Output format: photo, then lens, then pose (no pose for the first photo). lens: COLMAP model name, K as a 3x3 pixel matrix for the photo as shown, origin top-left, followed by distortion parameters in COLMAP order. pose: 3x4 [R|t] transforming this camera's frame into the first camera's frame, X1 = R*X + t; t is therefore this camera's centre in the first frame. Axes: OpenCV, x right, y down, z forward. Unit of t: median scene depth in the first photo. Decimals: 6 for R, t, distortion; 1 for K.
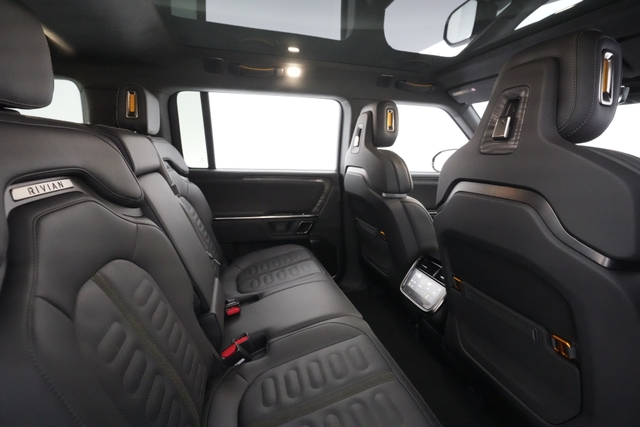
lens RADIAL K [[320.9, 0, 314.2], [0, 320.9, 211.7], [0, 0, 1]] dist [0.002967, 0.000707]
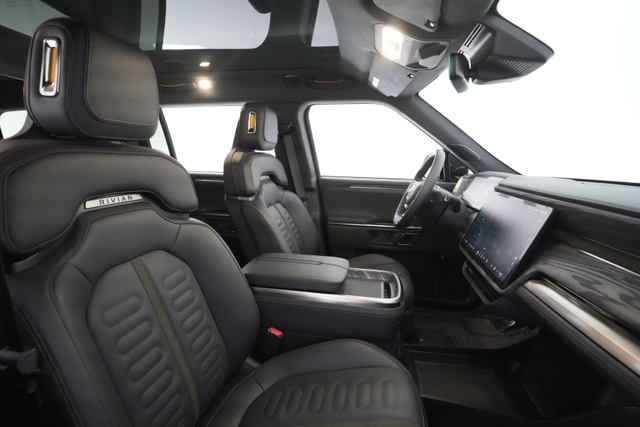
lens RADIAL K [[320.9, 0, 314.2], [0, 320.9, 211.7], [0, 0, 1]] dist [0.002967, 0.000707]
pose [[0.914229, 0.037690, -0.403442, 0.528039], [-0.049276, 0.998616, -0.018371, -0.000505], [0.402191, 0.036675, 0.914821, 0.117705]]
